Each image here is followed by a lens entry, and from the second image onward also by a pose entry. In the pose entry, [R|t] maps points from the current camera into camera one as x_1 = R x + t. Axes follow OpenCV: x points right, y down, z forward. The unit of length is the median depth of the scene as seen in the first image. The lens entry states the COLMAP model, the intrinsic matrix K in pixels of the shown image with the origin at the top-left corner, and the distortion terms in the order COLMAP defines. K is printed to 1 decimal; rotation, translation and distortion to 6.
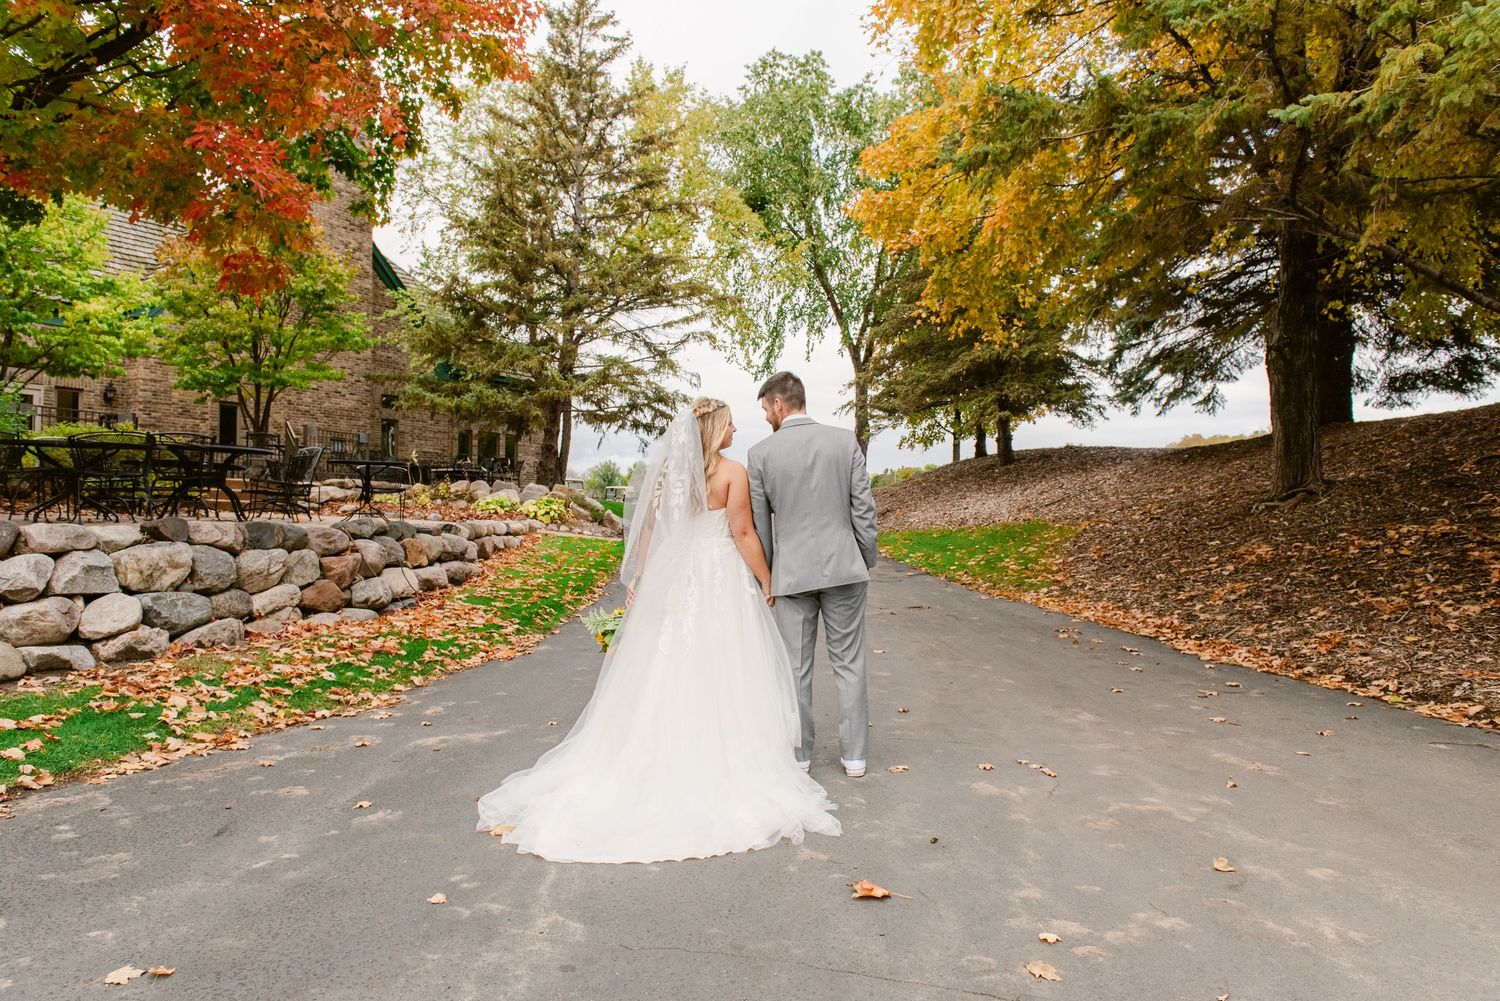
lens RADIAL K [[1023.2, 0, 750.0], [0, 1023.2, 500.5], [0, 0, 1]] dist [0.003094, -0.004064]
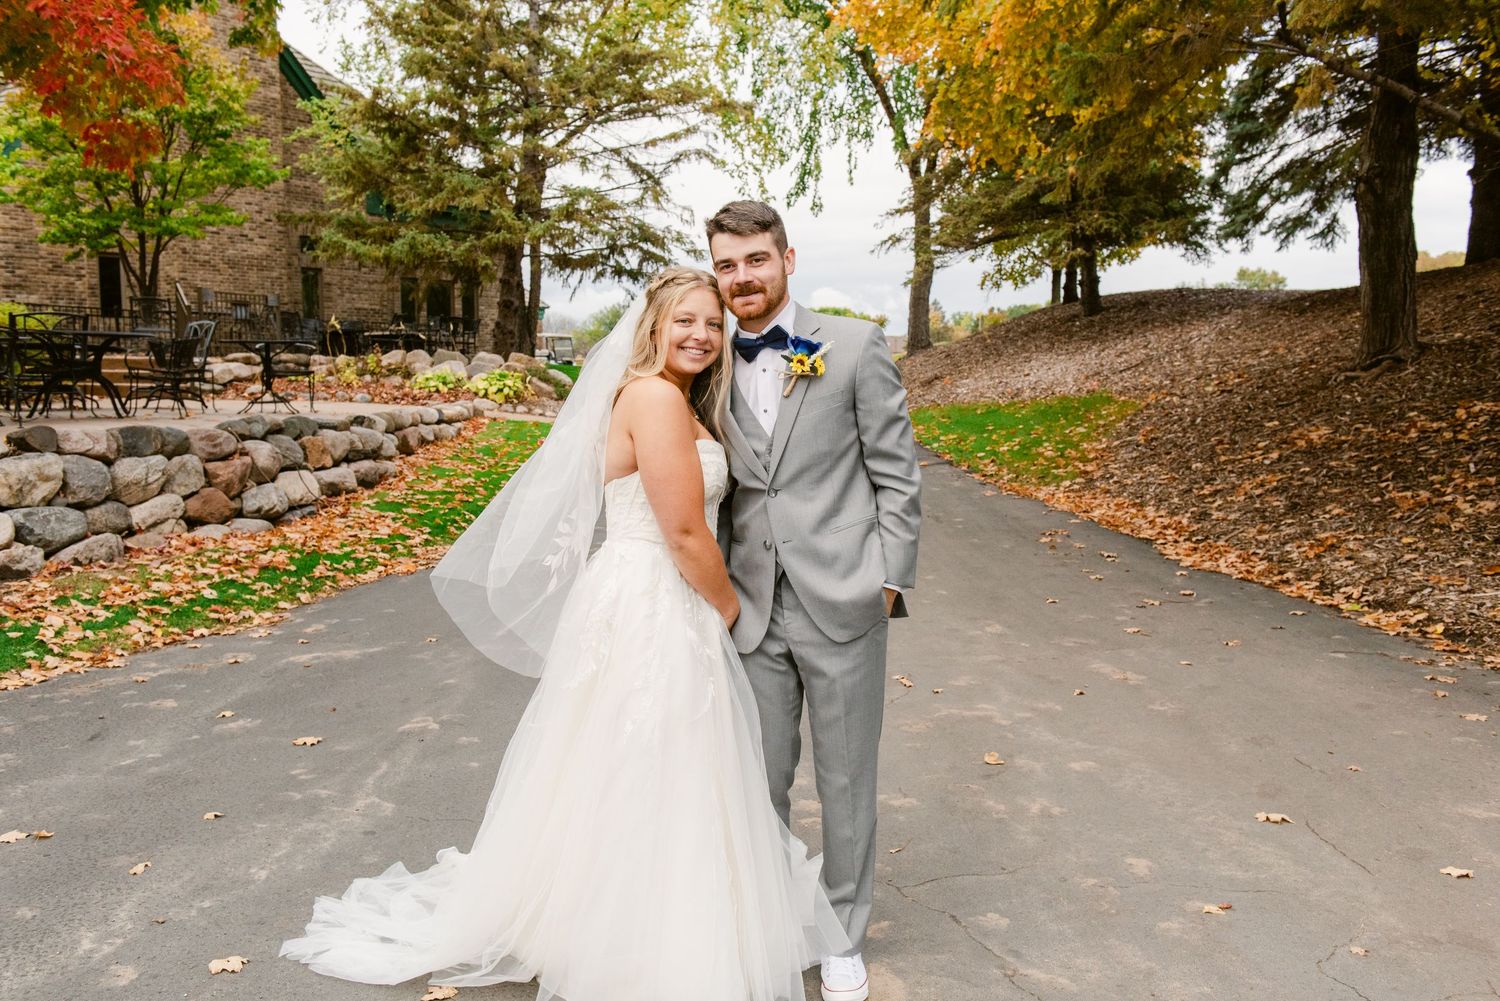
lens RADIAL K [[1375.9, 0, 750.0], [0, 1375.9, 500.5], [0, 0, 1]] dist [-0.008655, -0.003589]
pose [[0.998777, -0.013075, -0.047674, 0.090336], [0.018091, 0.994163, 0.106358, -0.024569], [0.046005, -0.107090, 0.993184, -0.139453]]
